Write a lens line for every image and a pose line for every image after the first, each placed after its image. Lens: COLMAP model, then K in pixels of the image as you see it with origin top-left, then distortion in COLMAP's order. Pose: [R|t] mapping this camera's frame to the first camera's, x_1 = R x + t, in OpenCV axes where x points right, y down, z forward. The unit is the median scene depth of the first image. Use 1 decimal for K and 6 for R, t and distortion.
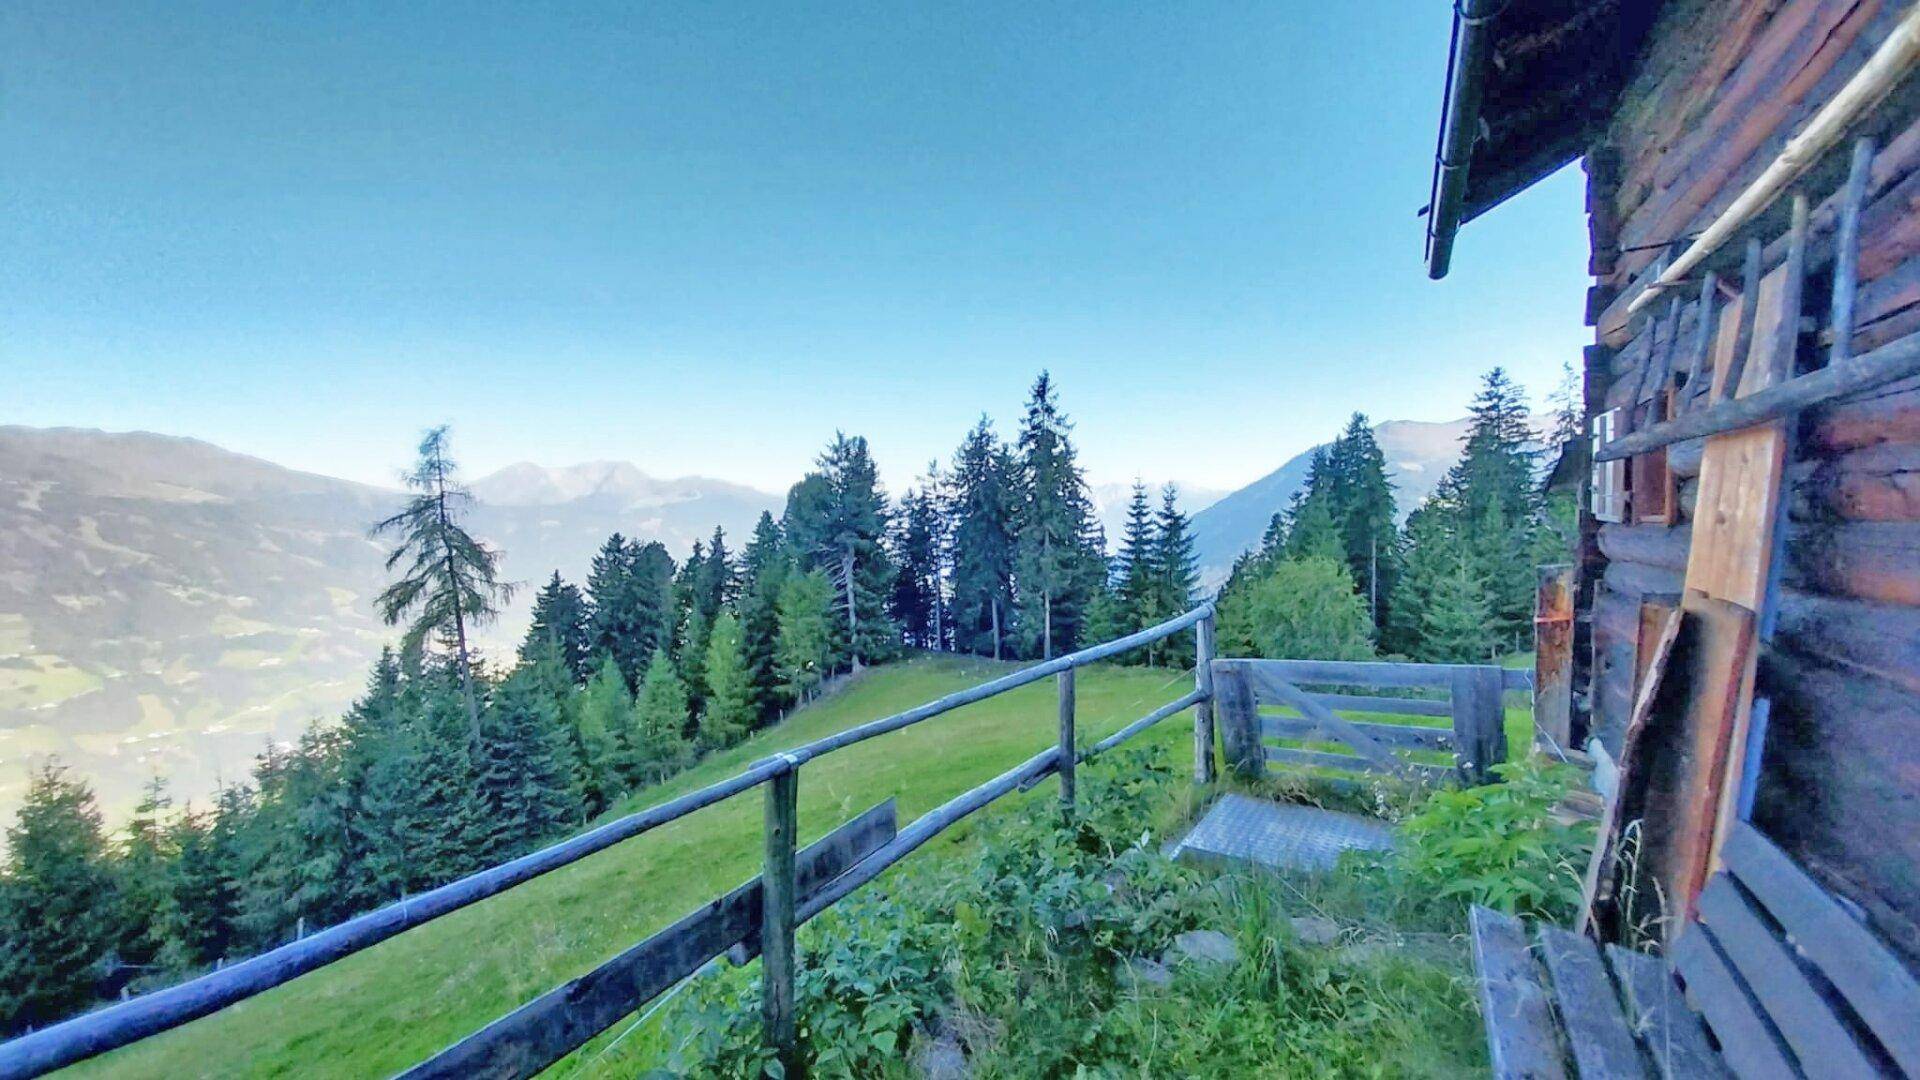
lens RADIAL K [[760.9, 0, 984.1], [0, 760.9, 540.0], [0, 0, 1]] dist [0.038656, -0.020351]
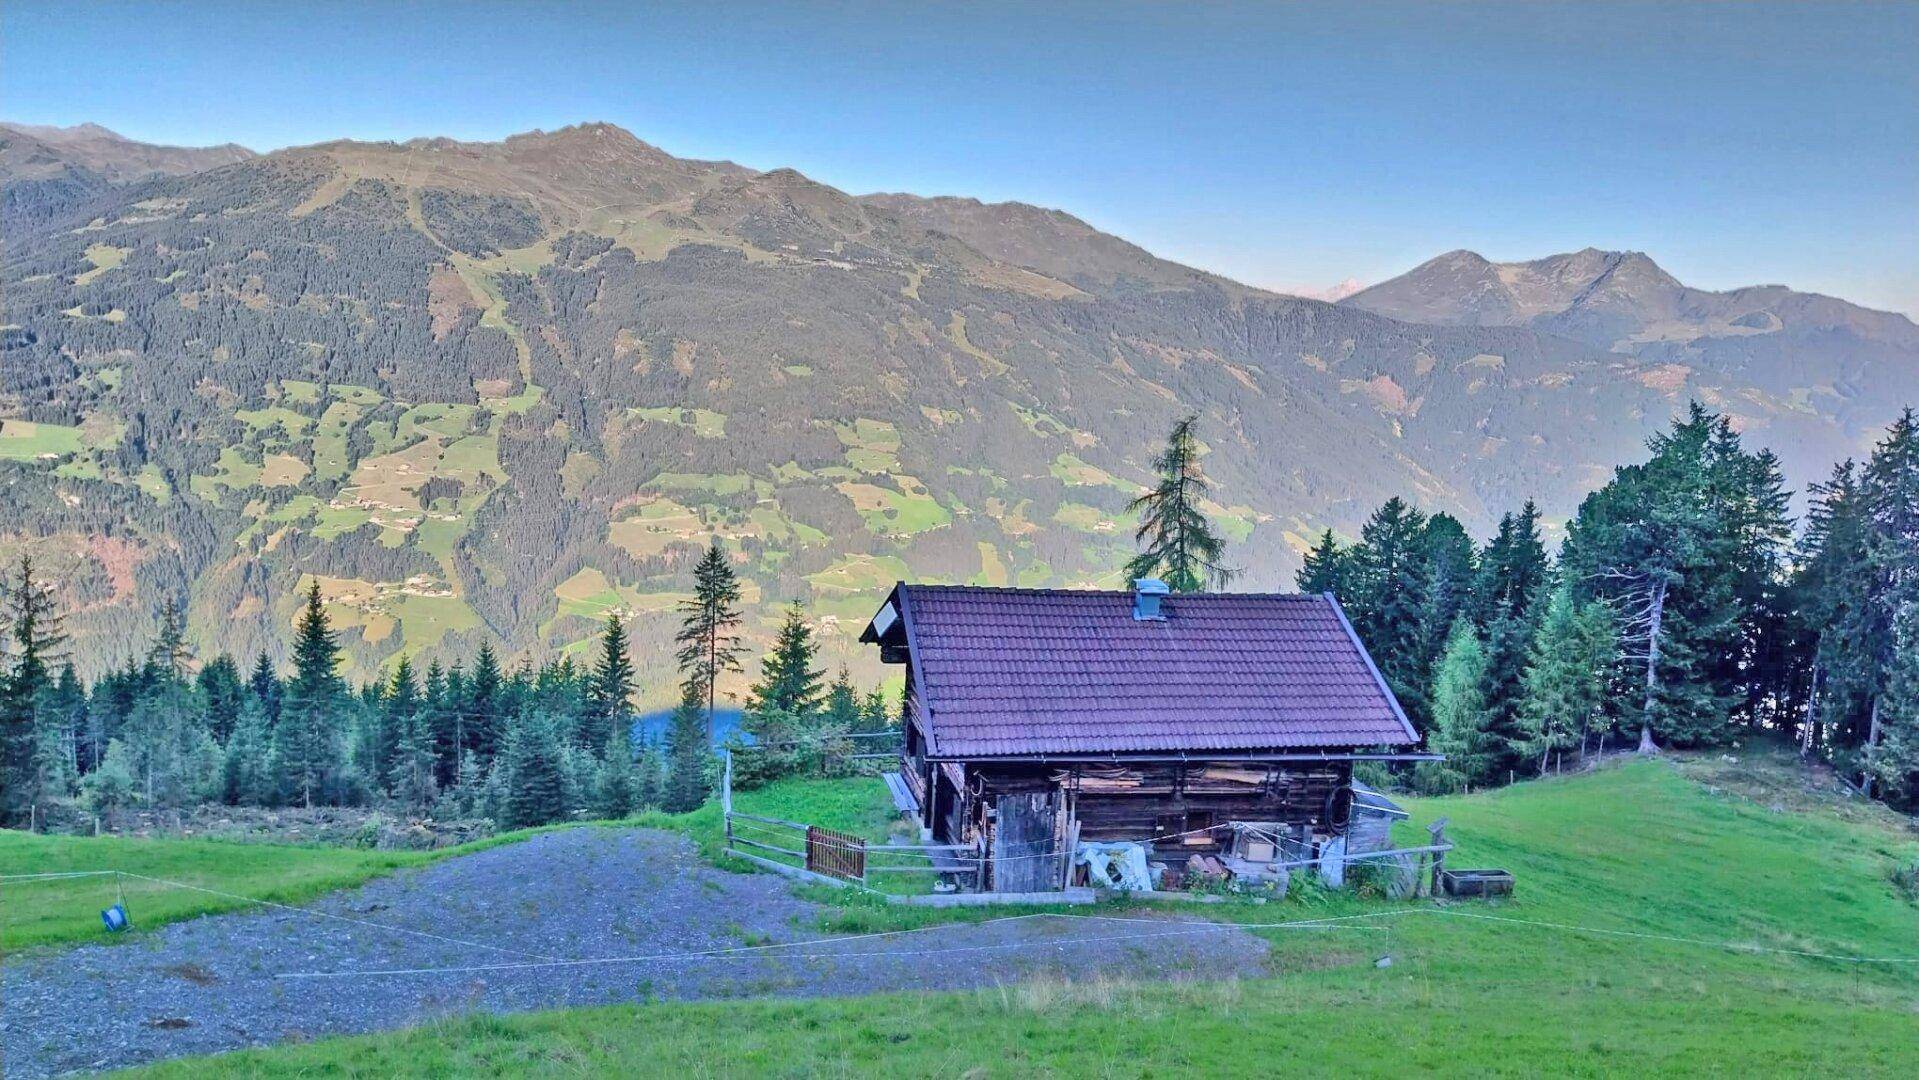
lens RADIAL K [[1582.9, 0, 917.3], [0, 1582.9, 541.1], [0, 0, 1]] dist [0.005503, -0.003297]
pose [[0.632709, 0.172120, -0.755019, 0.512790], [-0.090988, 0.984756, 0.148245, -0.186524], [0.769025, -0.025098, 0.638725, -0.477799]]
